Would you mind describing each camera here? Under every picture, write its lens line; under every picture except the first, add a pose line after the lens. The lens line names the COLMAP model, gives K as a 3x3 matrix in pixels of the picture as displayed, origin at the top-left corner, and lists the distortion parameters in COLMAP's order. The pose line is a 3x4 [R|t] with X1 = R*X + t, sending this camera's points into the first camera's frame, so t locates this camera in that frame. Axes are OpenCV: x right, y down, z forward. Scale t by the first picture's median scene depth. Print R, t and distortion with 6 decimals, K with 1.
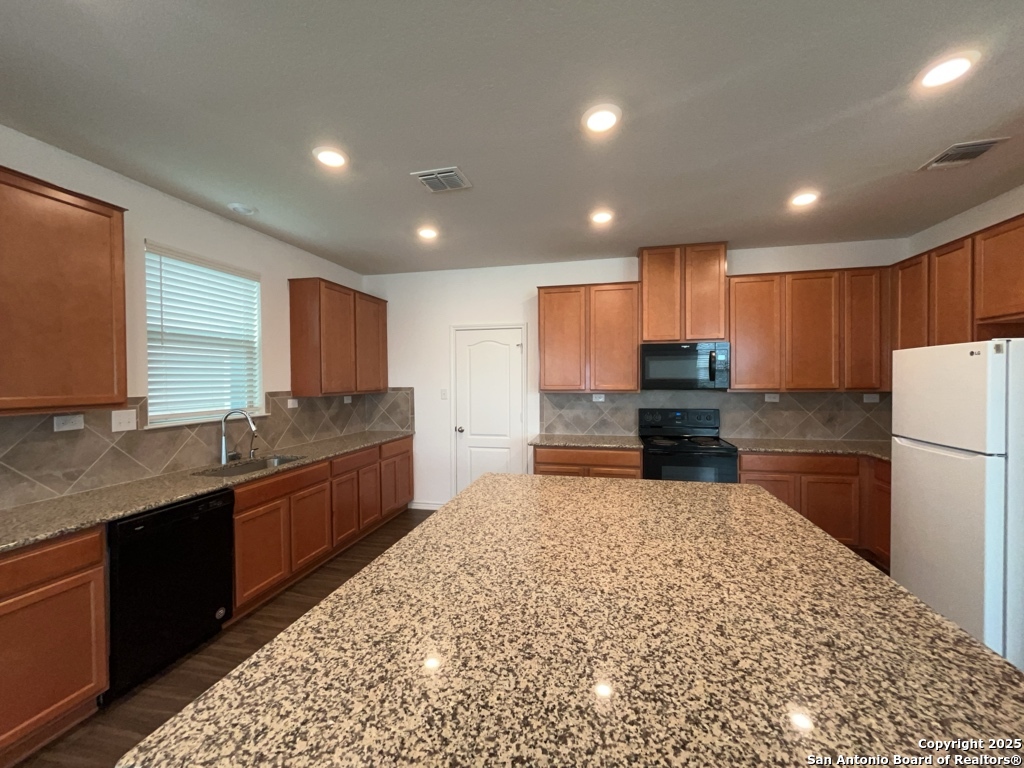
lens RADIAL K [[414.2, 0, 512.0], [0, 414.2, 384.0], [0, 0, 1]] dist [-0.001093, -0.000248]
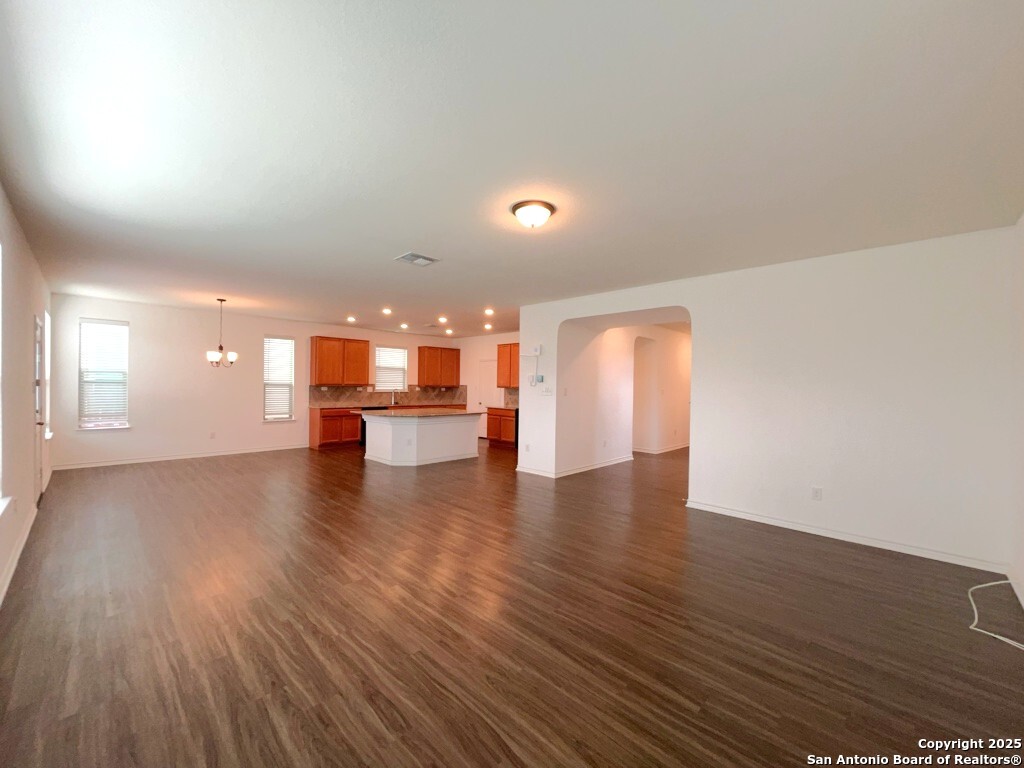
lens RADIAL K [[411.6, 0, 517.7], [0, 411.6, 384.7], [0, 0, 1]] dist [-0.000316, -0.000105]
pose [[0.854399, 0.020418, -0.519217, 1.521150], [-0.028623, 0.999560, -0.007795, 0.019382], [0.518829, 0.021521, 0.854607, -1.080689]]
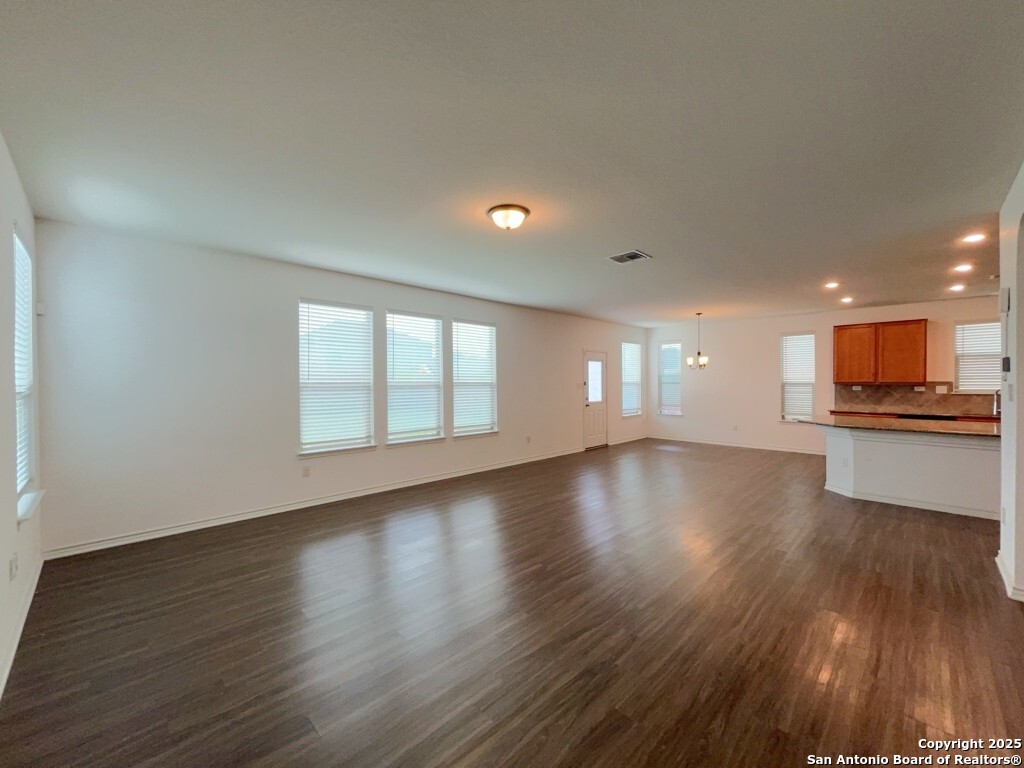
lens RADIAL K [[414.2, 0, 512.0], [0, 414.2, 384.0], [0, 0, 1]] dist [-0.001093, -0.000248]
pose [[-0.539640, 0.013672, -0.841785, 1.827208], [-0.005331, 0.999793, 0.019656, 0.006900], [0.841879, 0.015095, -0.539455, 0.044046]]
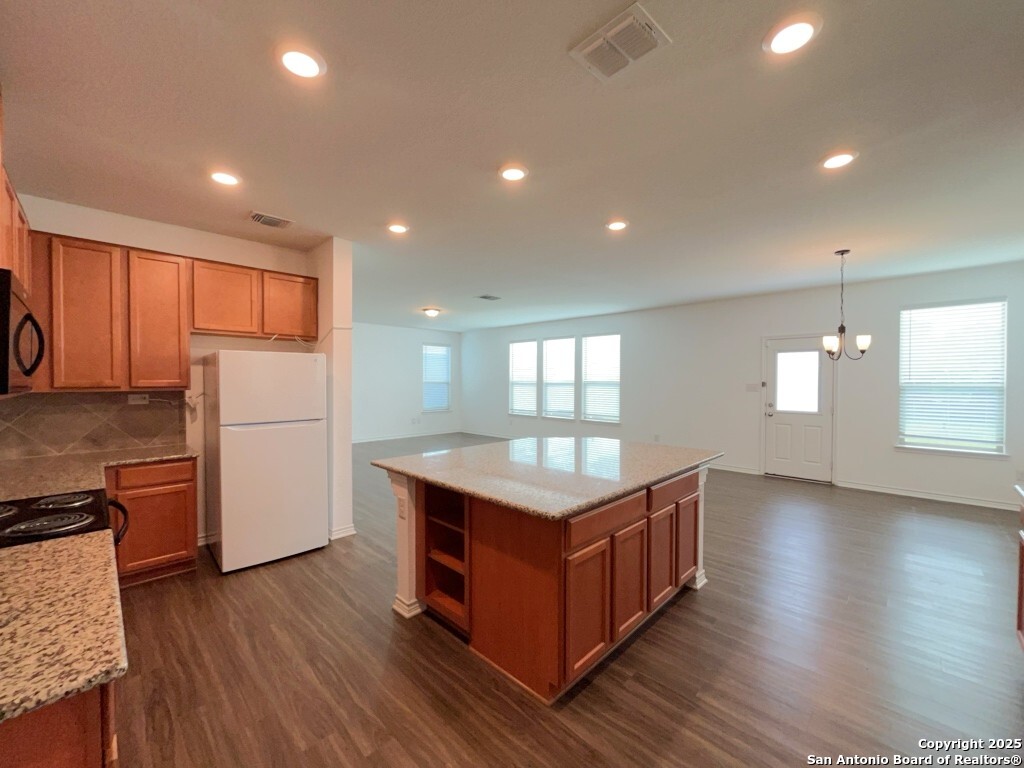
lens RADIAL K [[414.2, 0, 512.0], [0, 414.2, 384.0], [0, 0, 1]] dist [-0.001093, -0.000248]
pose [[-0.842130, 0.000720, 0.539273, -0.239371], [0.013261, 0.999724, 0.019373, -0.000396], [-0.539111, 0.023465, -0.841908, 1.054588]]
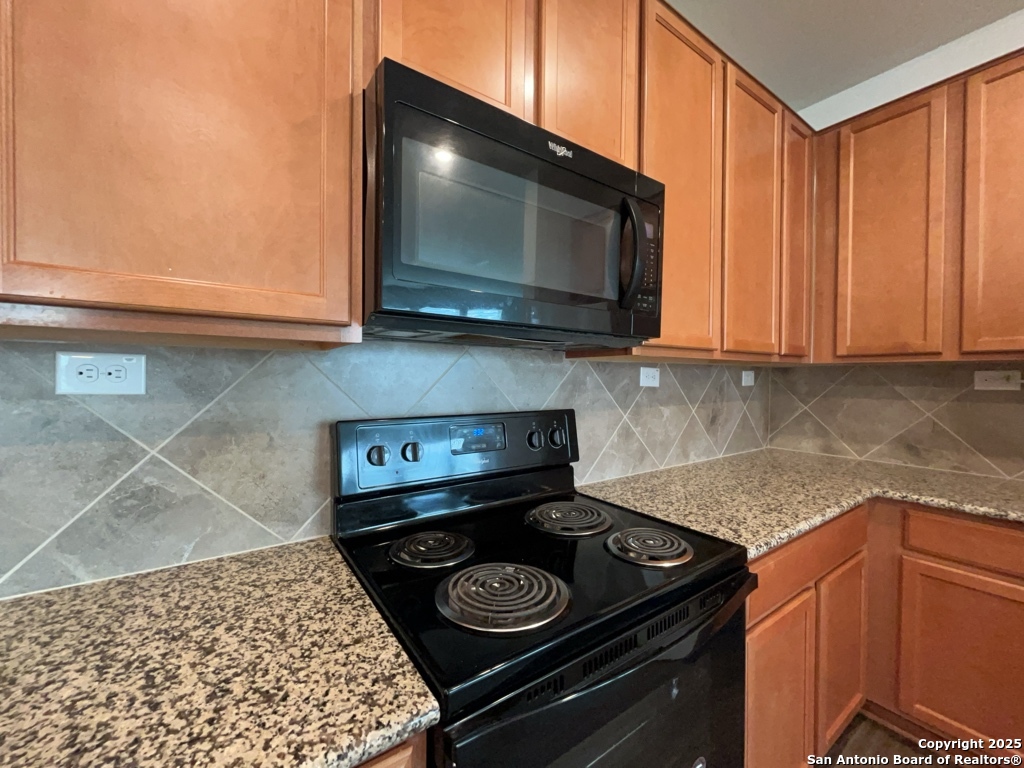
lens RADIAL K [[411.6, 0, 517.7], [0, 411.6, 384.7], [0, 0, 1]] dist [-0.000316, -0.000105]
pose [[0.666971, 0.001674, 0.745082, 0.220311], [0.000080, 0.999997, -0.002318, 0.043221], [-0.745084, 0.001606, 0.666969, 0.836478]]
